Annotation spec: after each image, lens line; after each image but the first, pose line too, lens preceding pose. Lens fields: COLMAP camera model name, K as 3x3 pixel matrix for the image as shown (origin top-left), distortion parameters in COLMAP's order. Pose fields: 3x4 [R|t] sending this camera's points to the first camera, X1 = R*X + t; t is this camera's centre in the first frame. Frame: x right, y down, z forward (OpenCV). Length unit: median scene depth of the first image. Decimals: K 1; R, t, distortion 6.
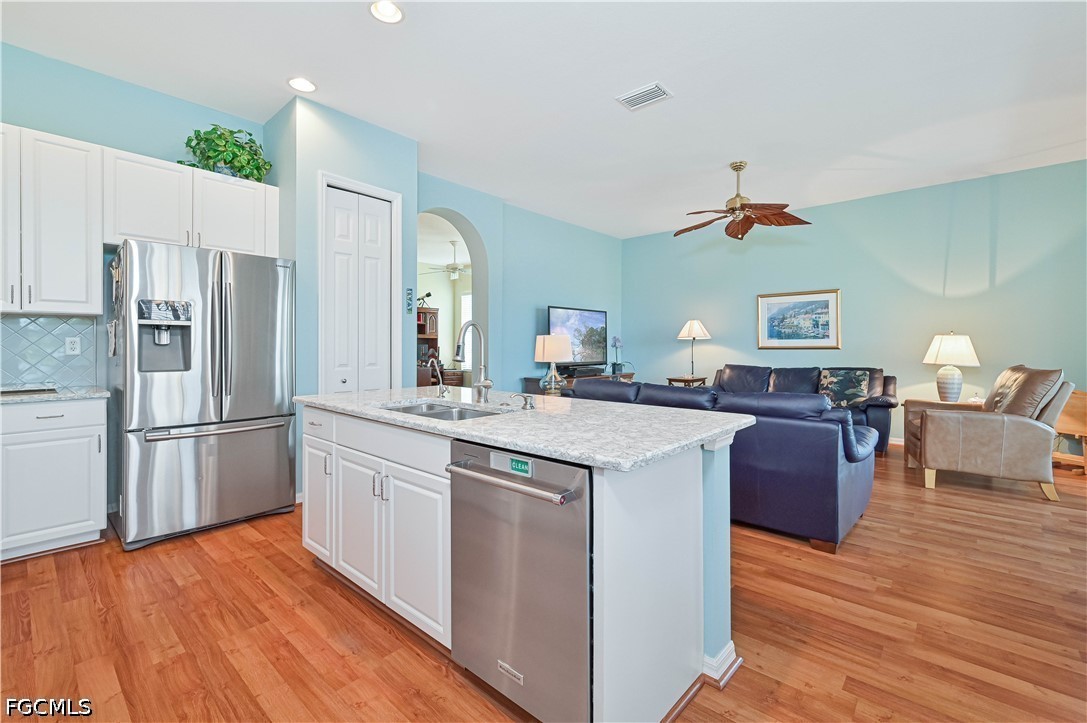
lens RADIAL K [[465.9, 0, 546.7], [0, 465.9, 344.9], [0, 0, 1]] dist [-0.000109, -0.000051]
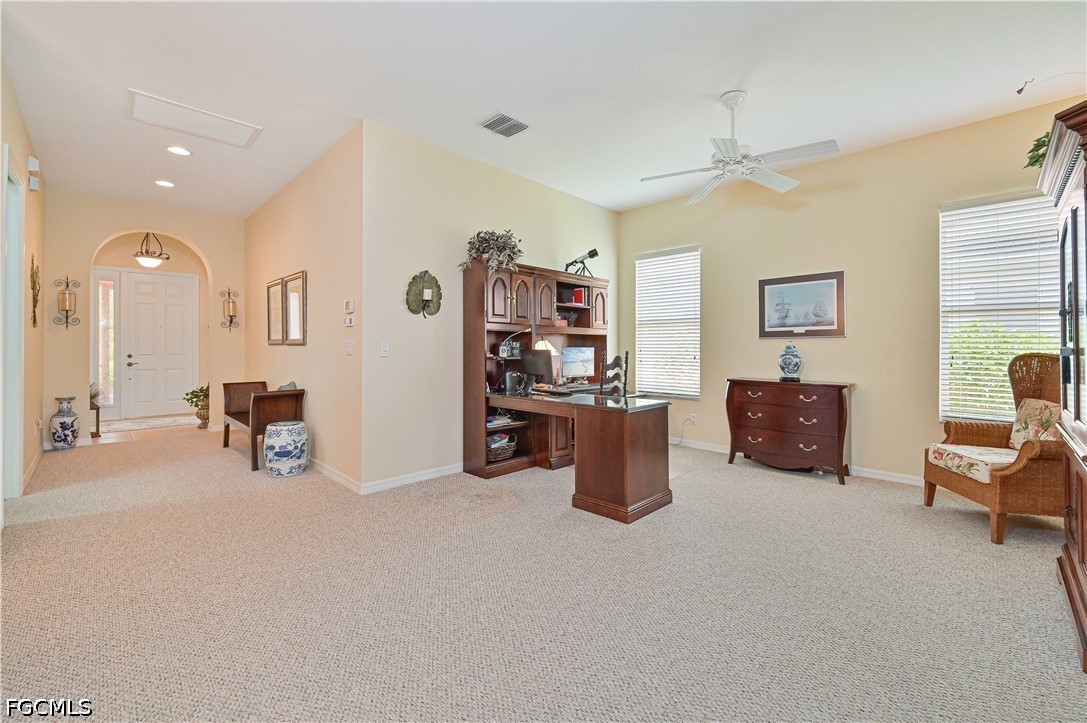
lens RADIAL K [[452.8, 0, 541.7], [0, 452.8, 348.9], [0, 0, 1]] dist [-0.001027, -0.000125]
pose [[0.997084, 0.002903, -0.076257, -0.737418], [-0.002597, 0.999988, 0.004113, -0.003648], [0.076268, -0.003903, 0.997080, 1.305628]]
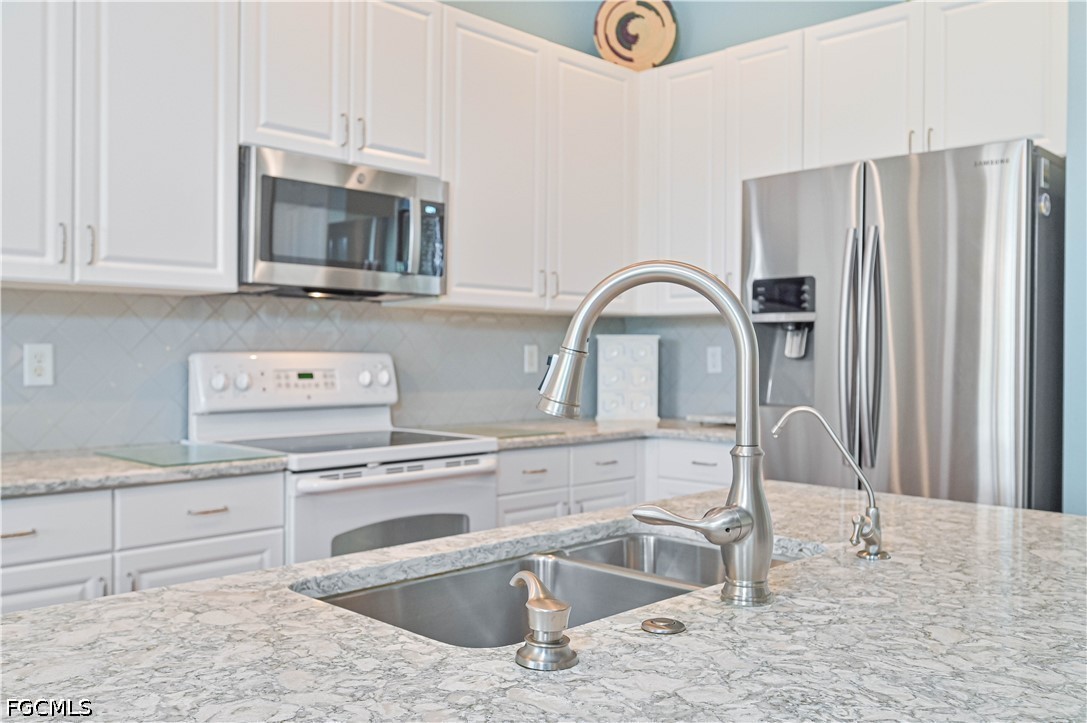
lens RADIAL K [[940.3, 0, 543.5], [0, 940.3, 361.5], [0, 0, 1]] dist [-0.003950, 0.005226]
pose [[-0.057630, 0.006168, -0.998319, 0.209542], [-0.008076, 0.999945, 0.006644, -0.000447], [0.998305, 0.008445, -0.057578, 0.557003]]
